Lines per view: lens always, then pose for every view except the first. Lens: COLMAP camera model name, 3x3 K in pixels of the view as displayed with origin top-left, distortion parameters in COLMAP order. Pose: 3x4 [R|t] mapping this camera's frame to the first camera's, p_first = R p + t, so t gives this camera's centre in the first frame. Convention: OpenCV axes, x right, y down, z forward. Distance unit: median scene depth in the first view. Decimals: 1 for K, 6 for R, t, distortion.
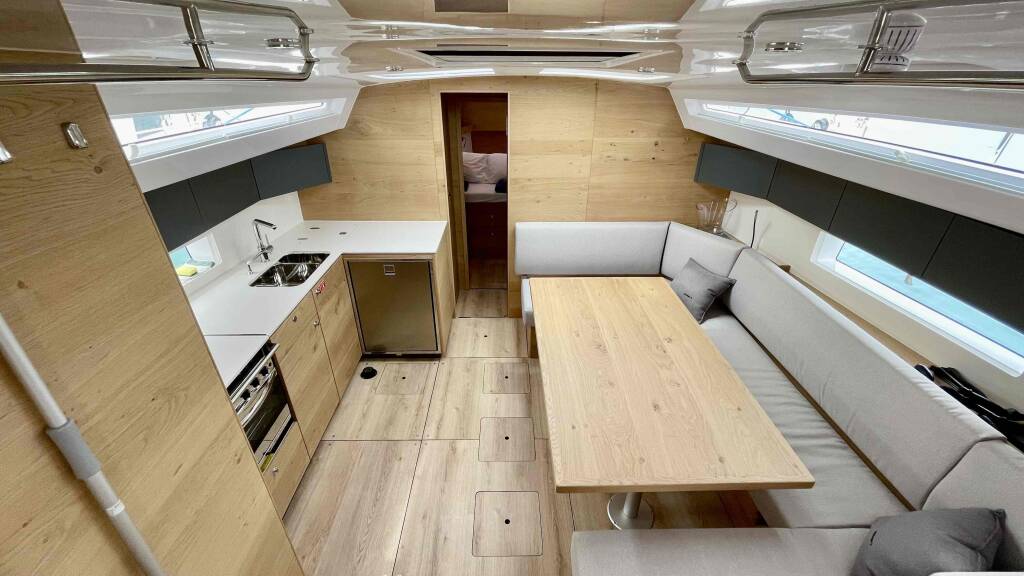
lens RADIAL K [[413.4, 0, 512.0], [0, 413.4, 288.0], [0, 0, 1]] dist [-0.004657, 0.002585]
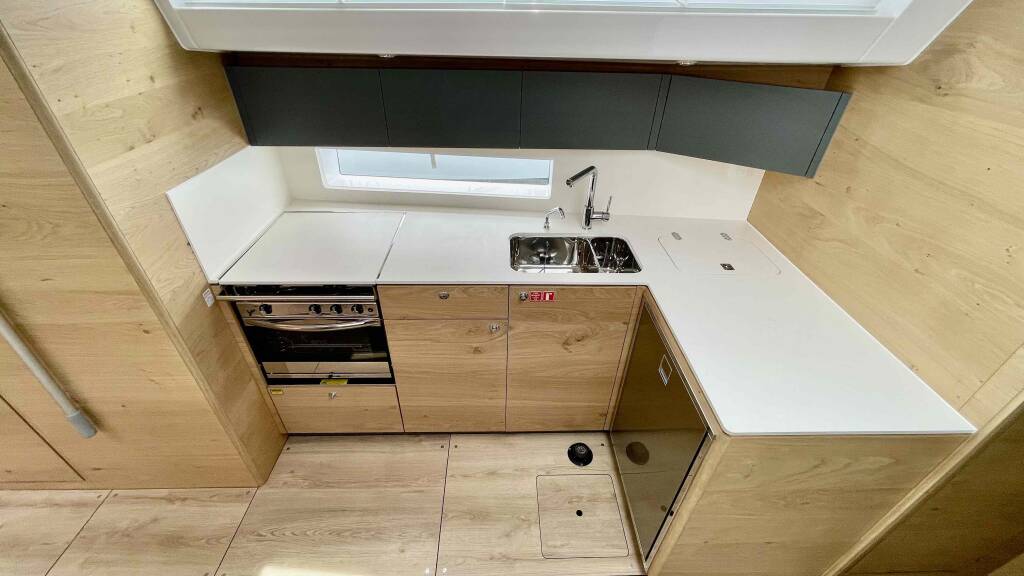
lens RADIAL K [[413.4, 0, 512.0], [0, 413.4, 288.0], [0, 0, 1]] dist [-0.004657, 0.002585]
pose [[0.016709, 0.565299, -0.824717, 0.028640], [-0.501067, 0.718517, 0.482354, -0.227611], [0.865247, 0.405179, 0.295259, 0.623338]]
